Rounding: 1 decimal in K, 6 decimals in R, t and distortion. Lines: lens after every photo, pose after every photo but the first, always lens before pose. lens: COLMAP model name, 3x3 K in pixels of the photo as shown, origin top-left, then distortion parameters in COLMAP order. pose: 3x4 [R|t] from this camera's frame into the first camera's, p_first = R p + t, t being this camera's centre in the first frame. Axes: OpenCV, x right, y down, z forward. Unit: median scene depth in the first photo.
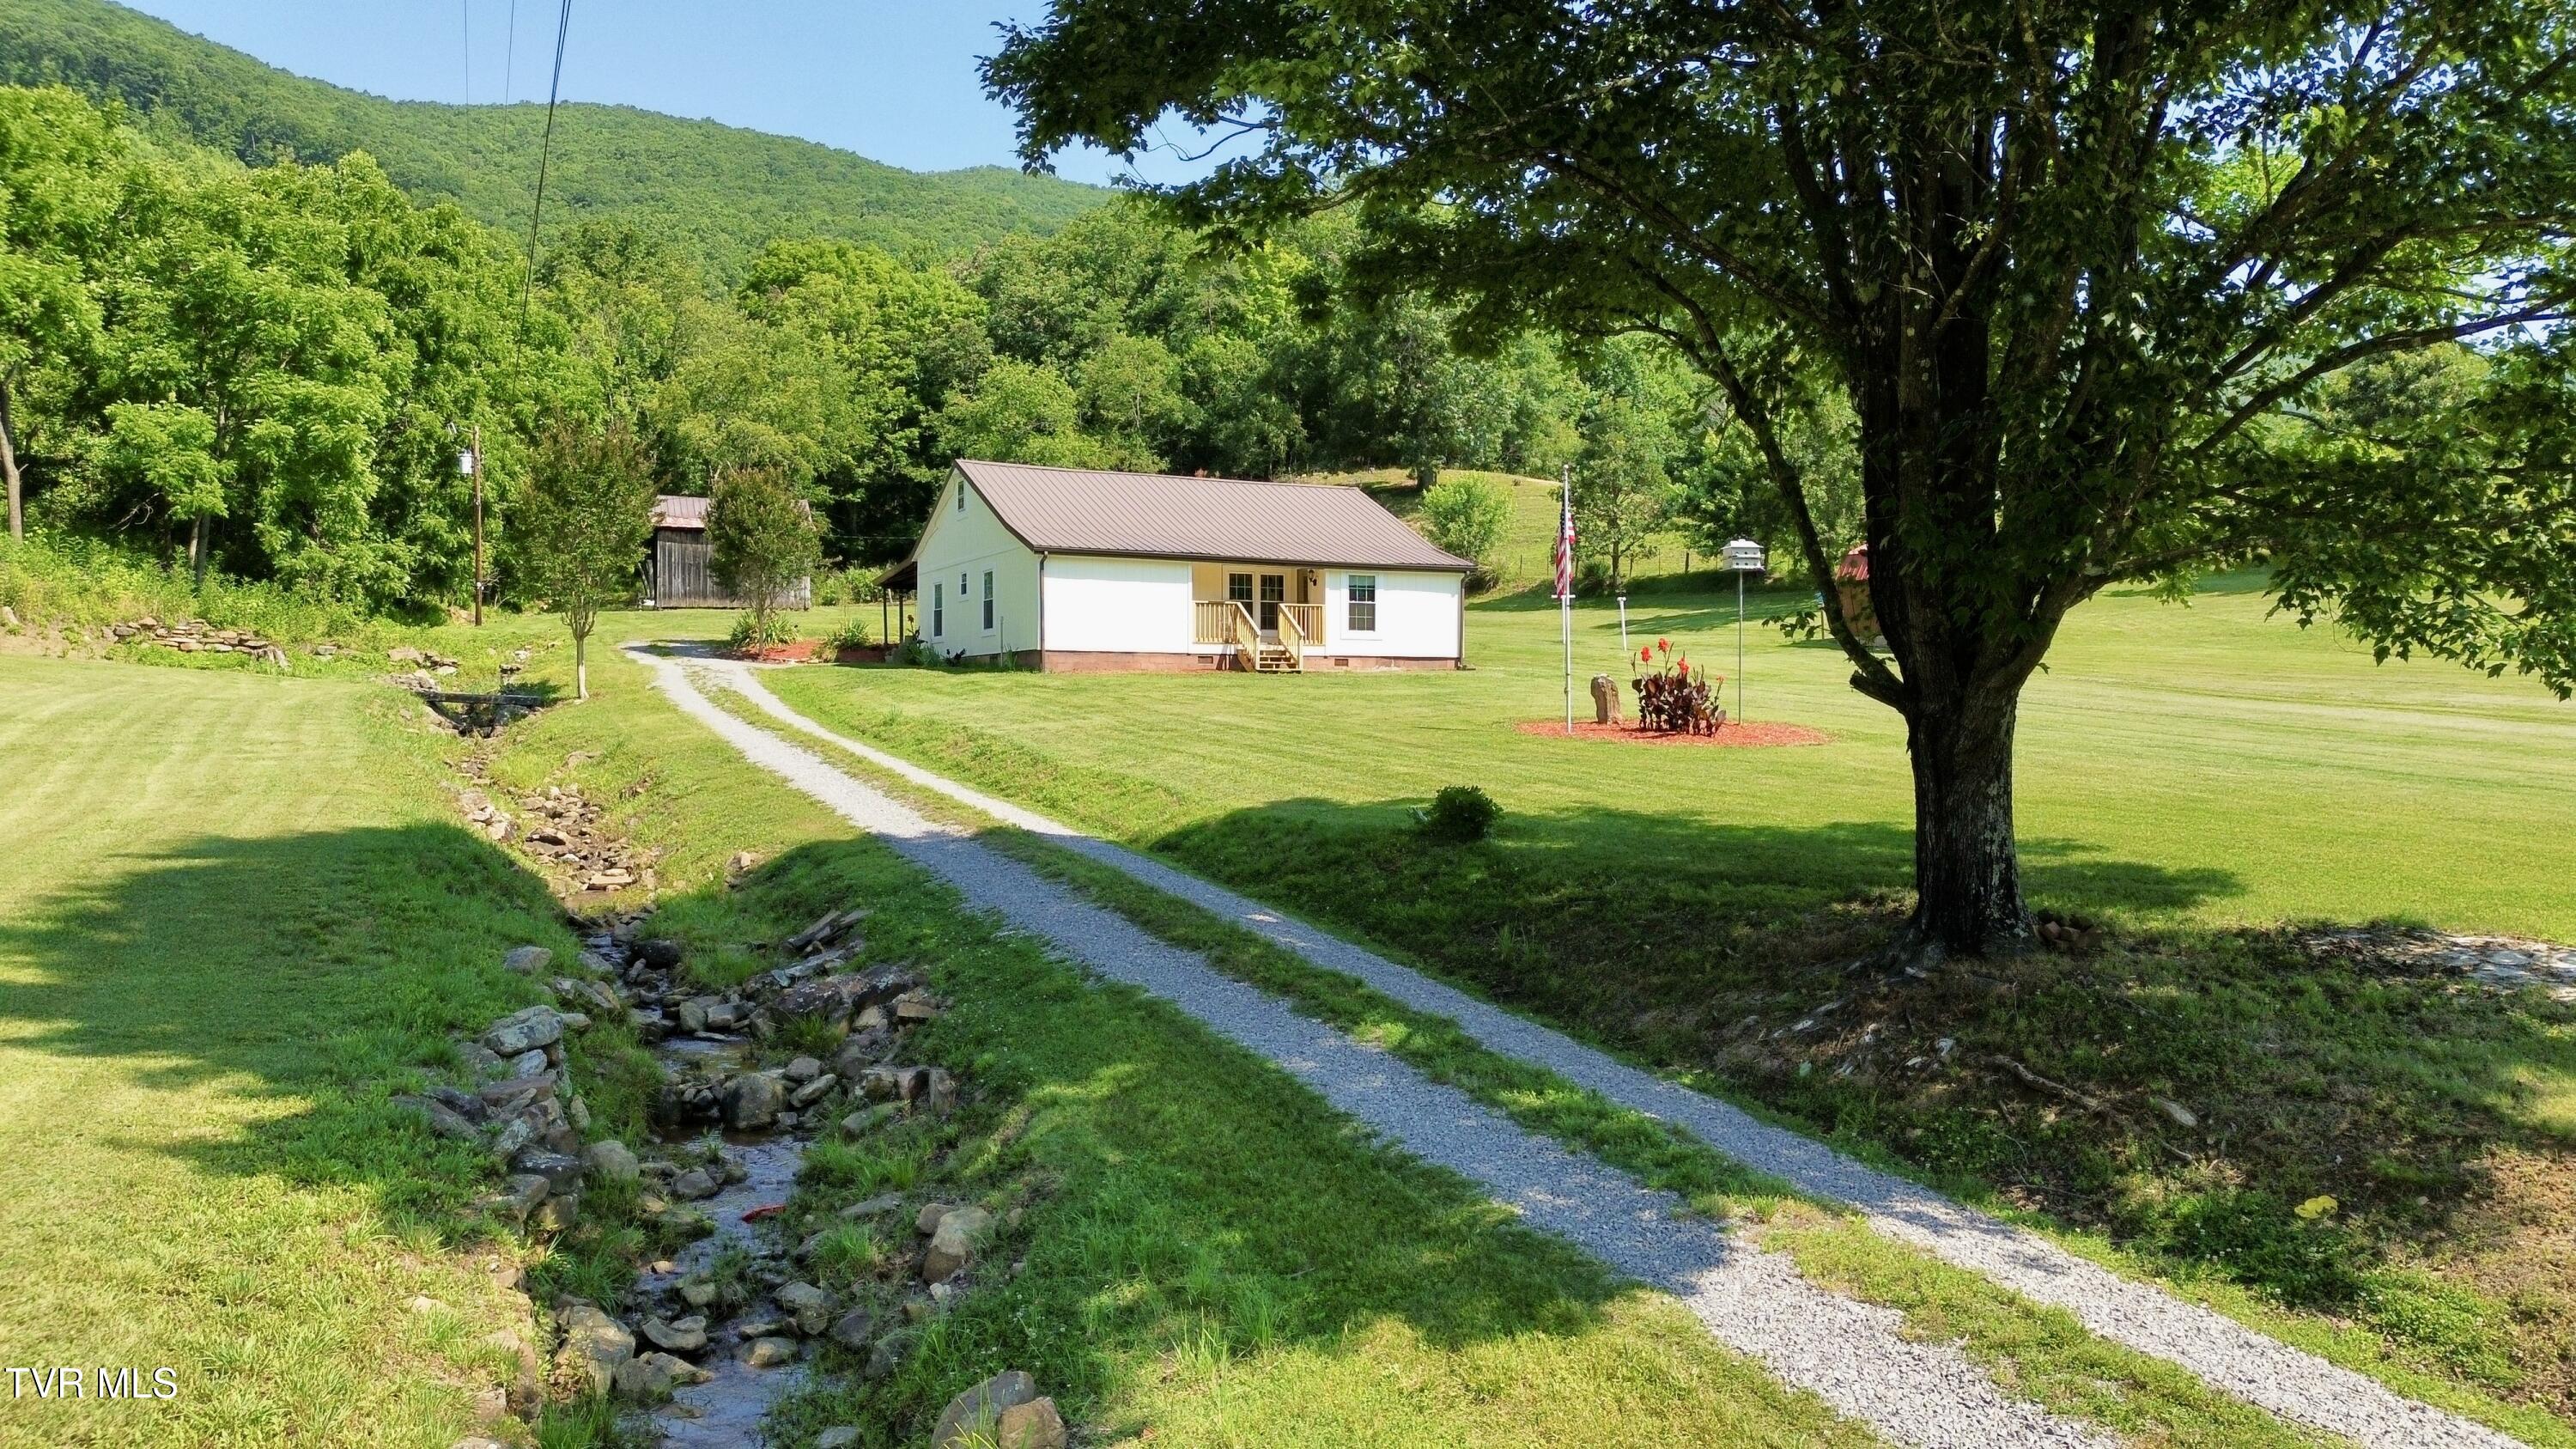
lens RADIAL K [[1799.3, 0, 1271.4], [0, 1799.3, 711.9], [0, 0, 1]] dist [0.064519, -0.056826]
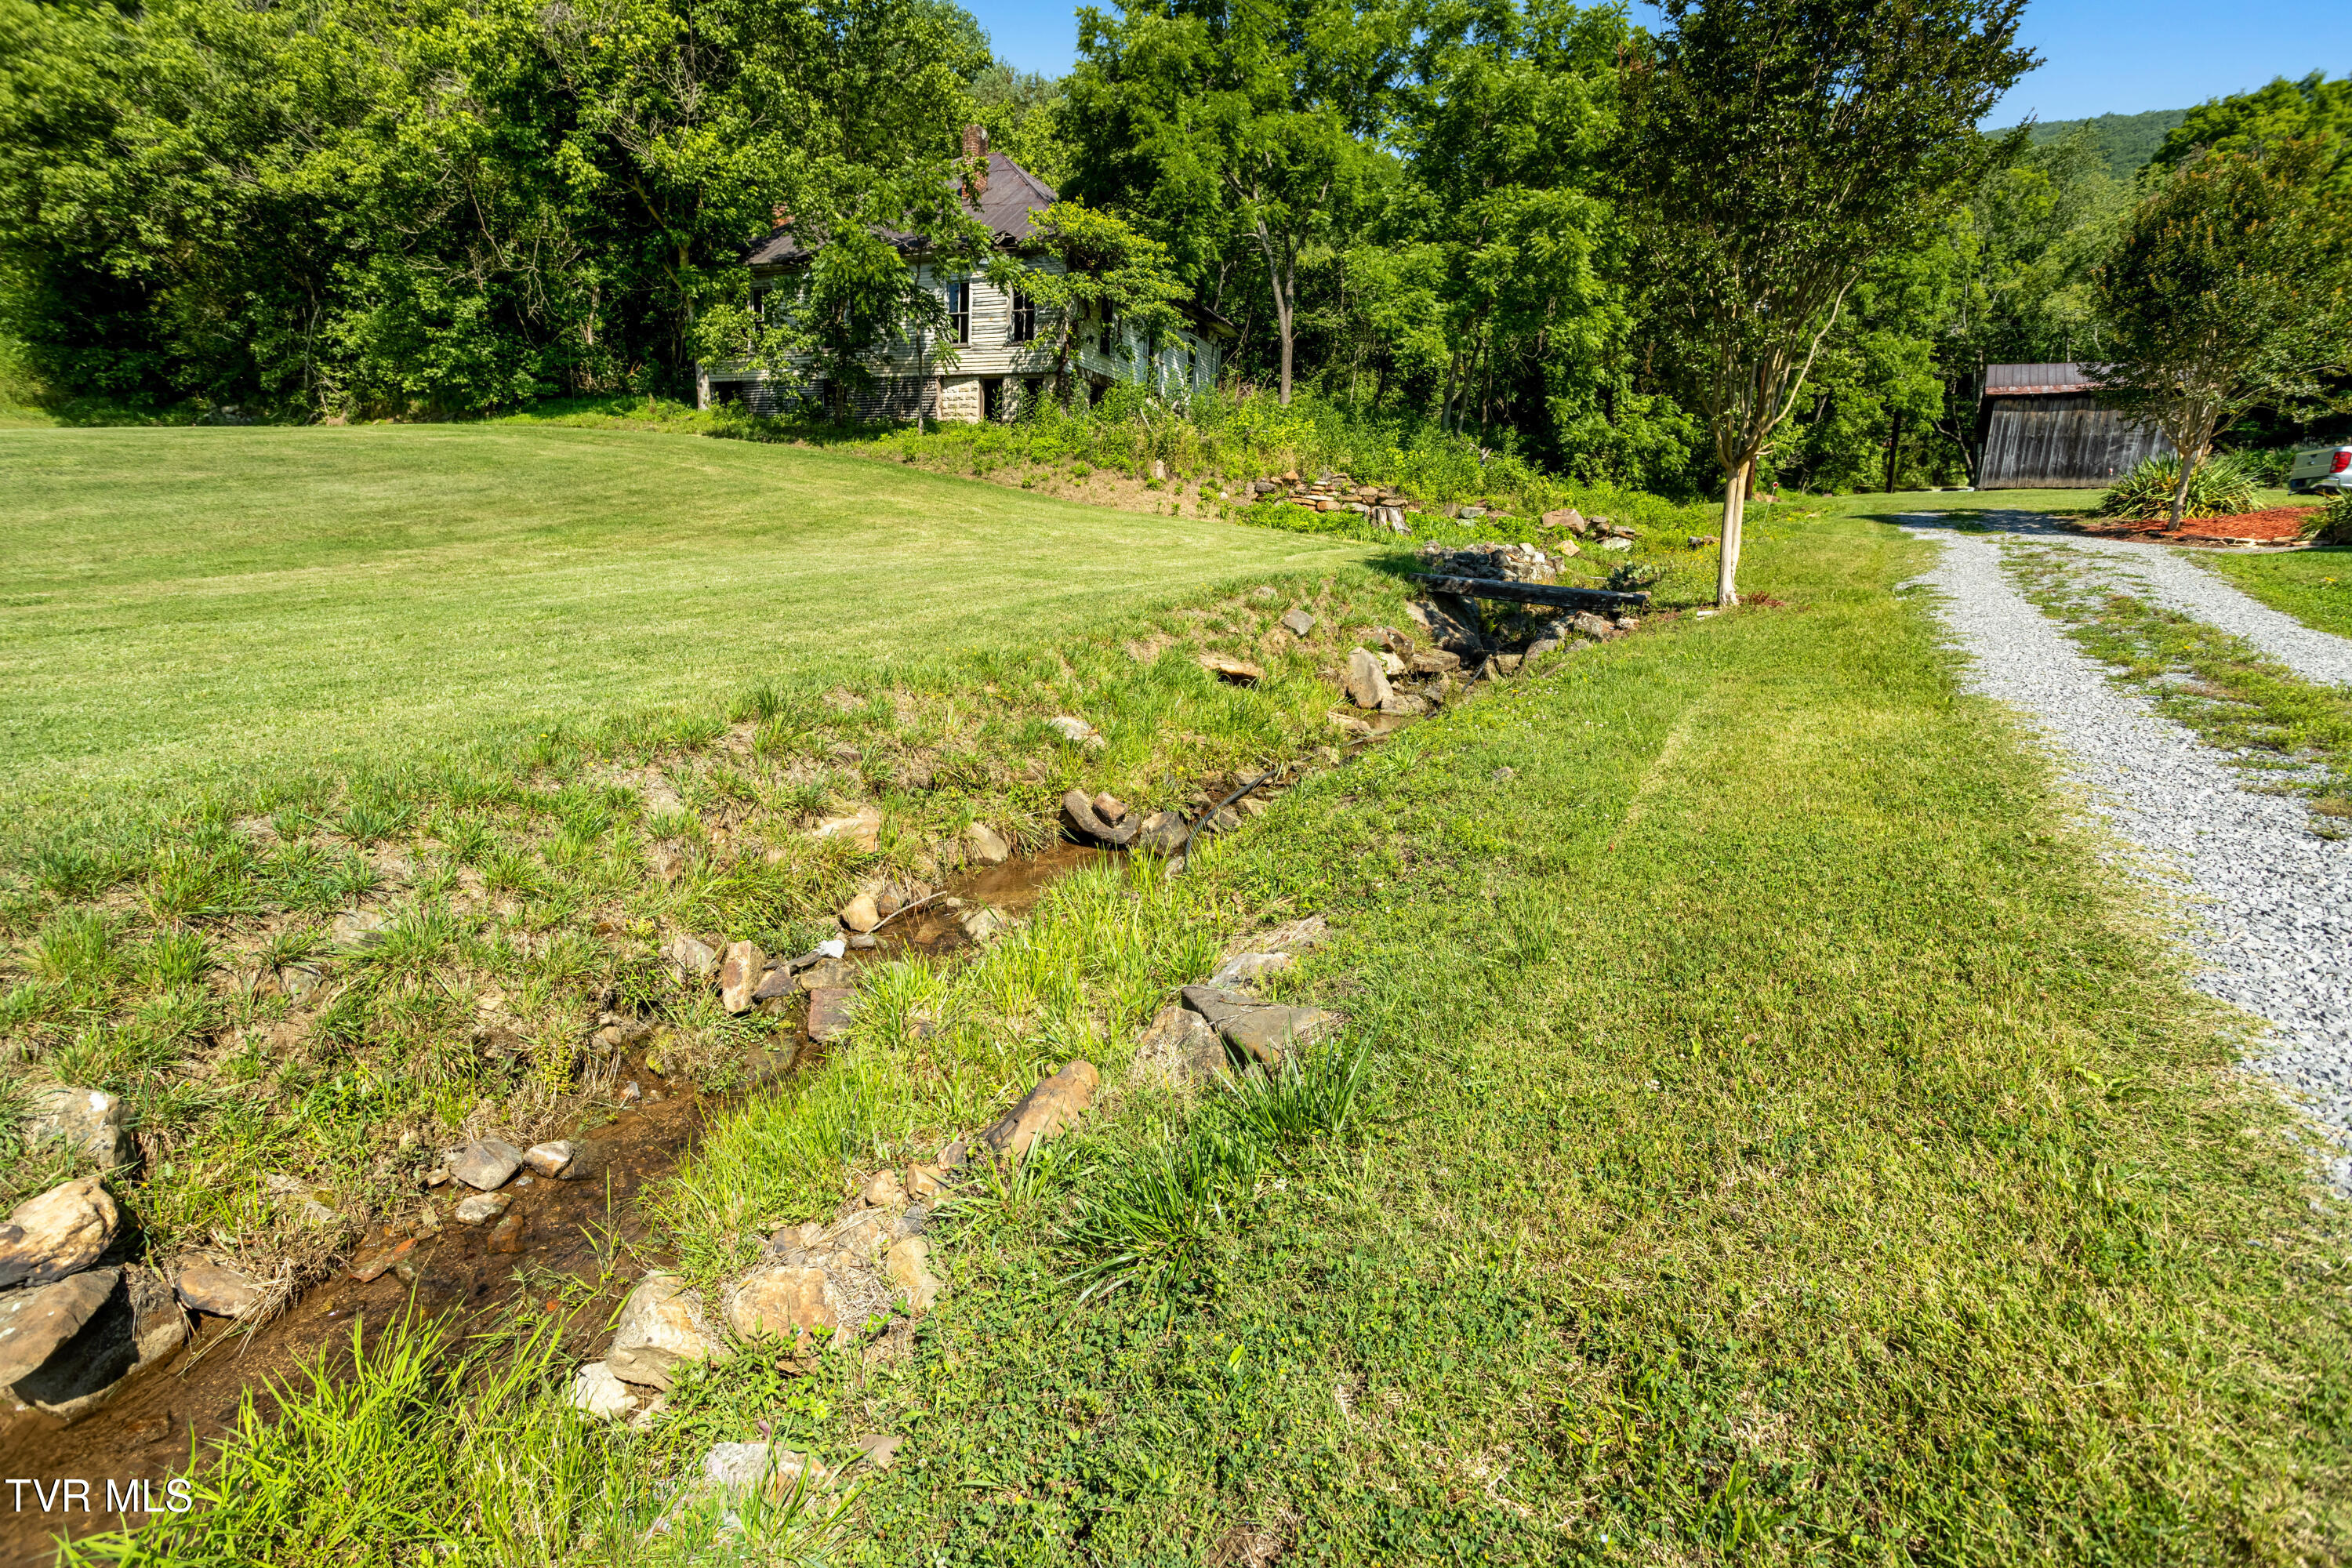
lens RADIAL K [[1125.7, 0, 1169.5], [0, 1125.7, 765.1], [0, 0, 1]] dist [-0.026468, 0.017368]
pose [[0.585726, 0.180100, -0.790246, -0.184919], [-0.050135, 0.981183, 0.186455, -0.010447], [0.808957, -0.069592, 0.583734, 0.565503]]
